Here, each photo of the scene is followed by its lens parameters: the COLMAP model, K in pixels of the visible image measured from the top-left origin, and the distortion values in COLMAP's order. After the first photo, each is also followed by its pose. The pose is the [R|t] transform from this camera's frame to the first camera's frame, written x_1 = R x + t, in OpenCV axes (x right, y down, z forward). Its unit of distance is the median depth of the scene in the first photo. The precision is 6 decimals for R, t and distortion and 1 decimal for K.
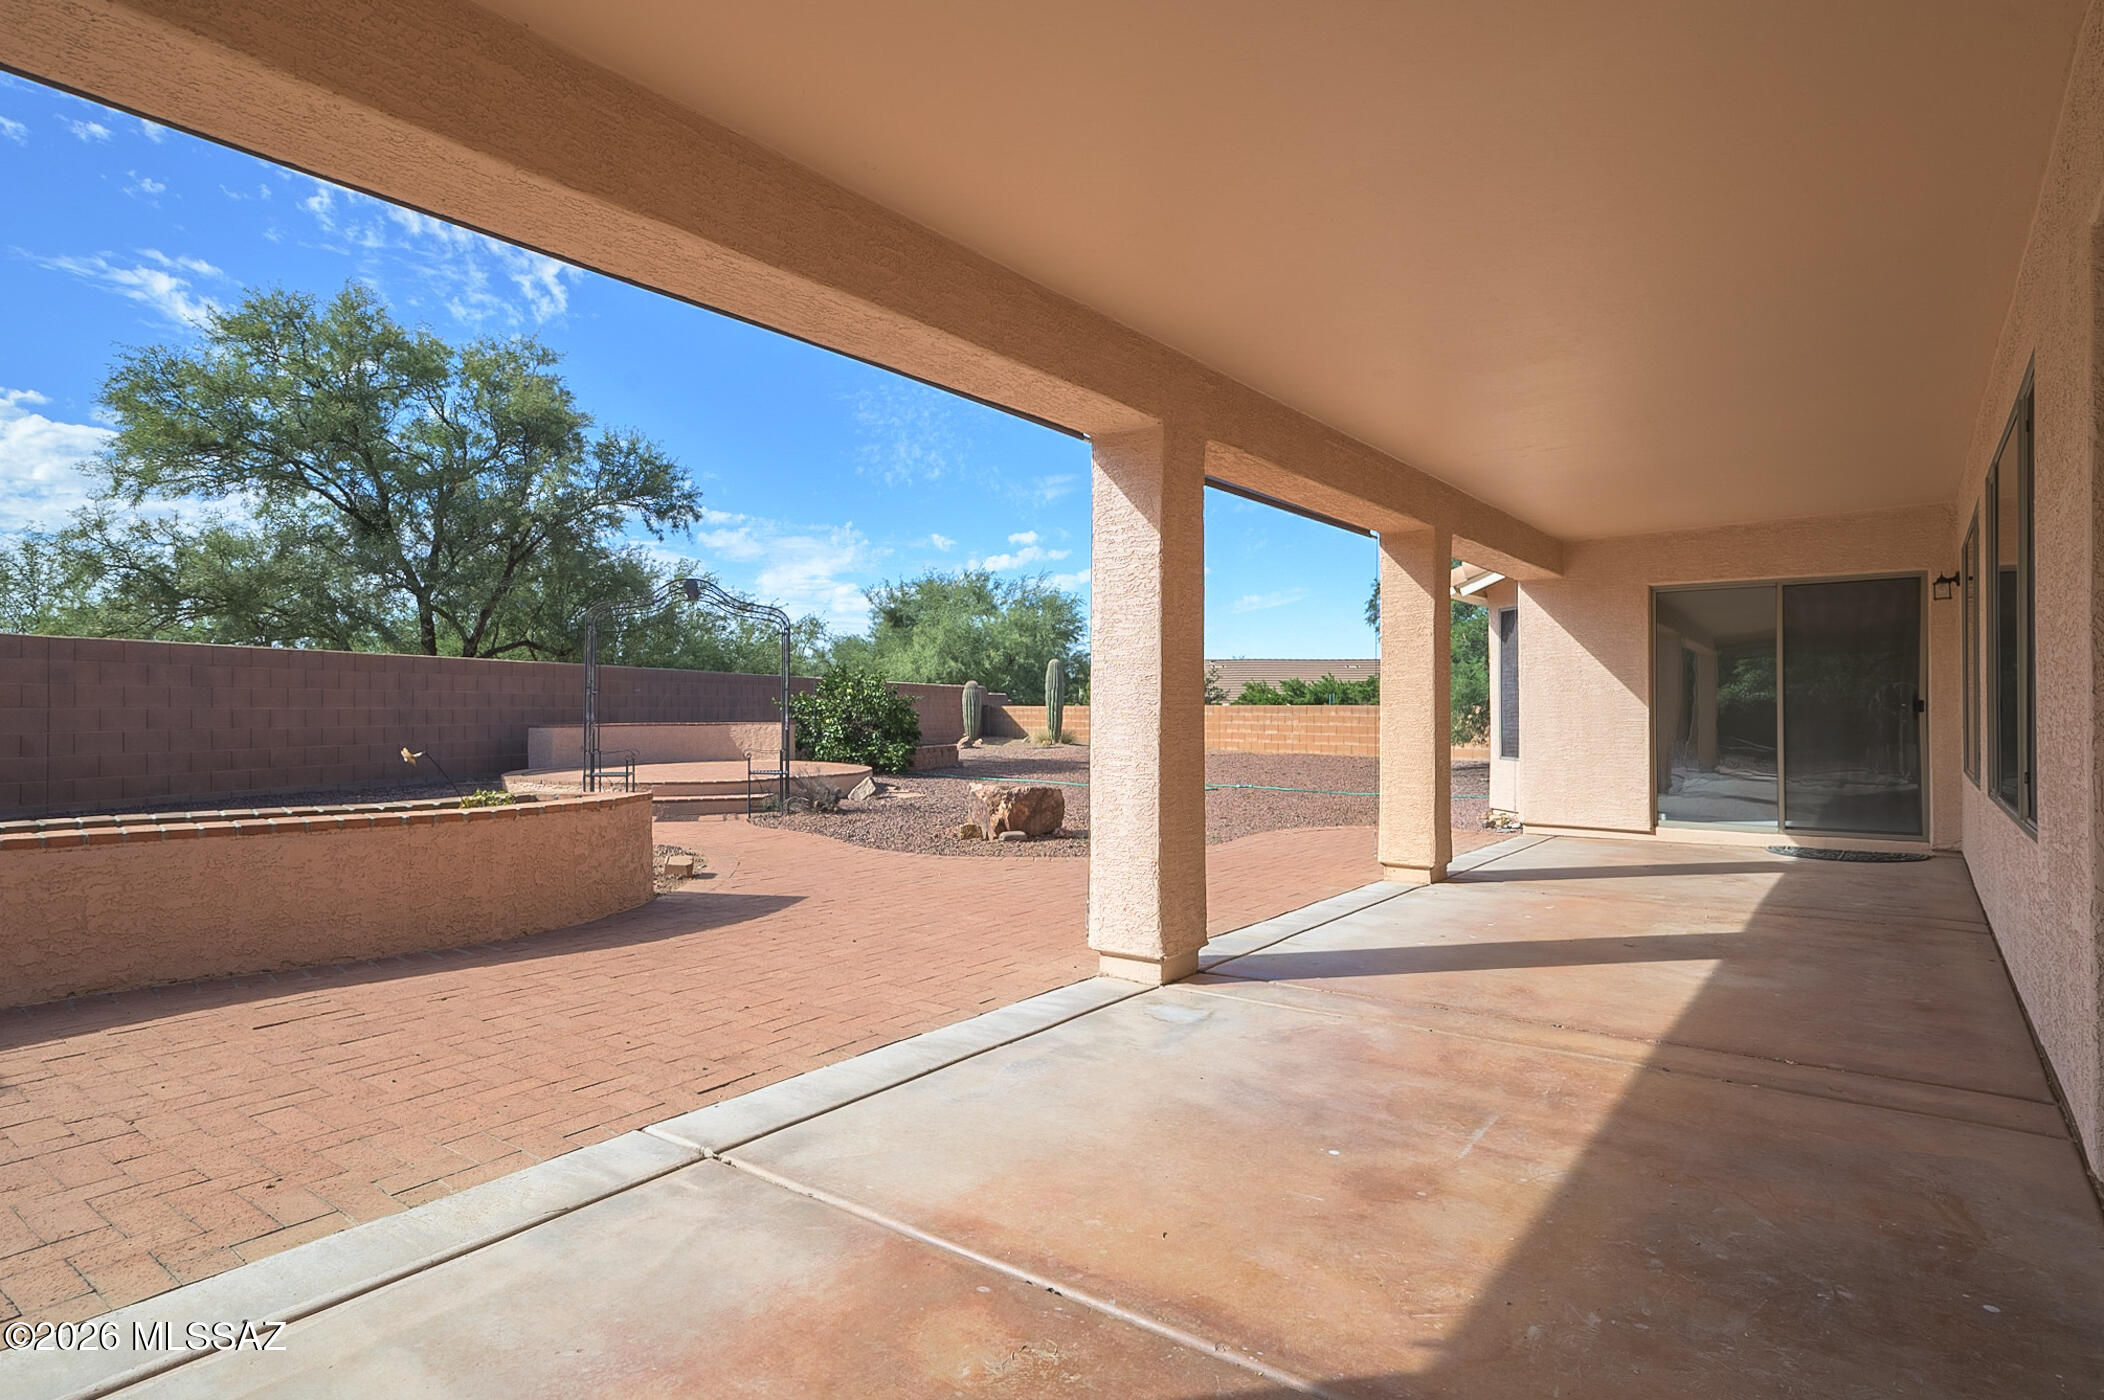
lens RADIAL K [[1136.2, 0, 1052.0], [0, 1136.2, 700.0], [0, 0, 1]] dist [0.004570, 0.000328]
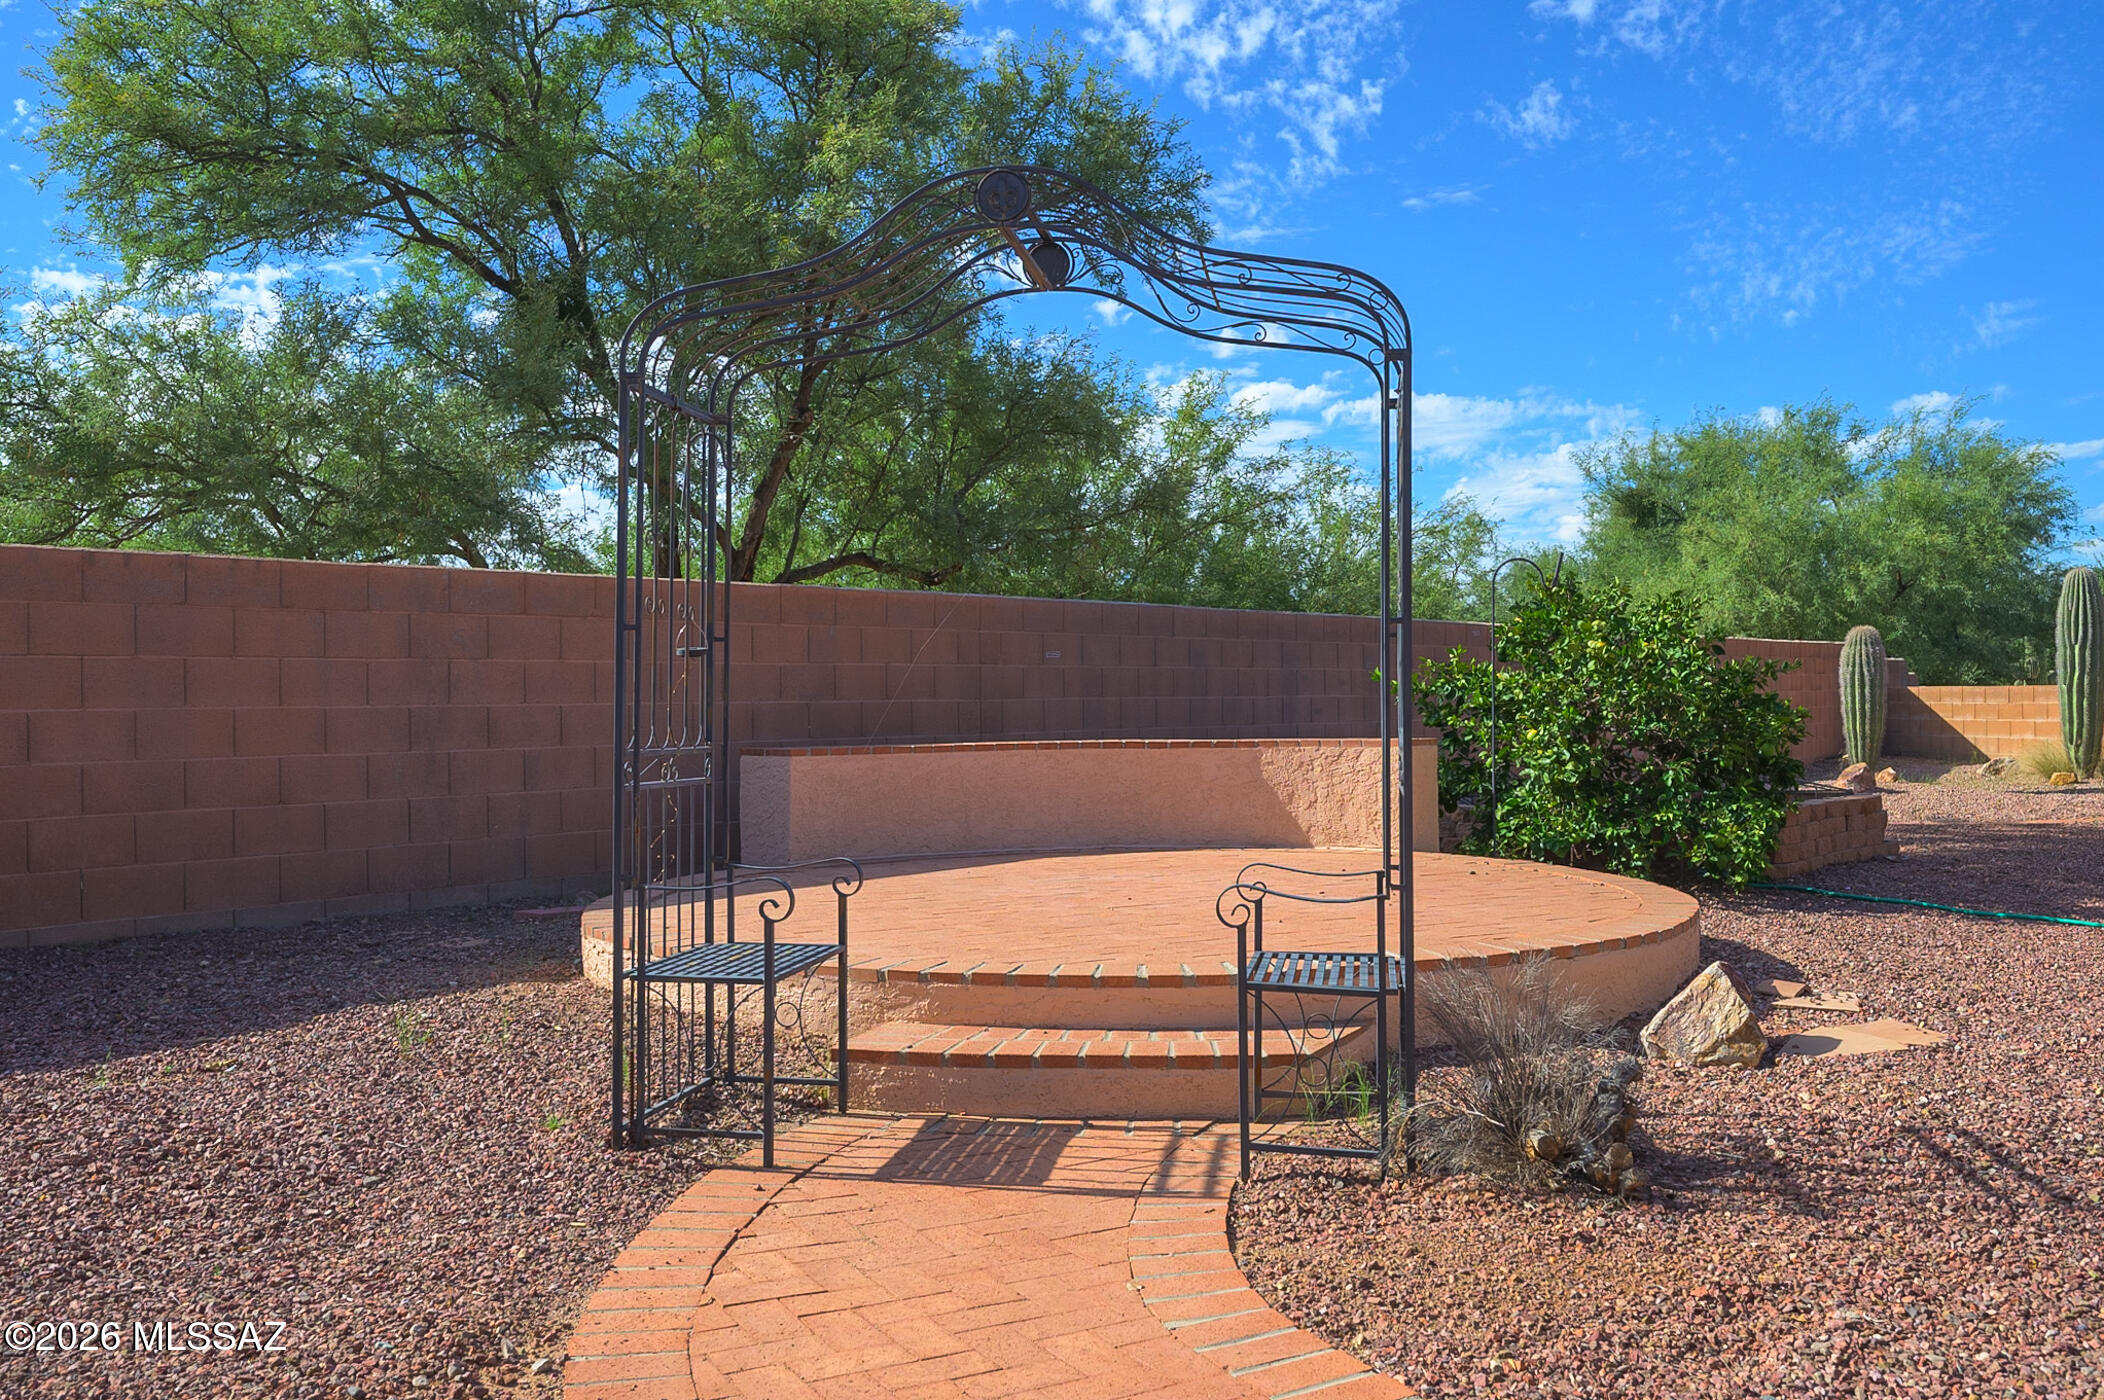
lens RADIAL K [[1923.3, 0, 1052.0], [0, 1923.3, 700.0], [0, 0, 1]] dist [0.003322, 0.002138]
pose [[0.912802, -0.004717, -0.408375, -0.071299], [0.009623, 0.999904, 0.009960, 0.000660], [0.408289, -0.013022, 0.912760, 0.317116]]
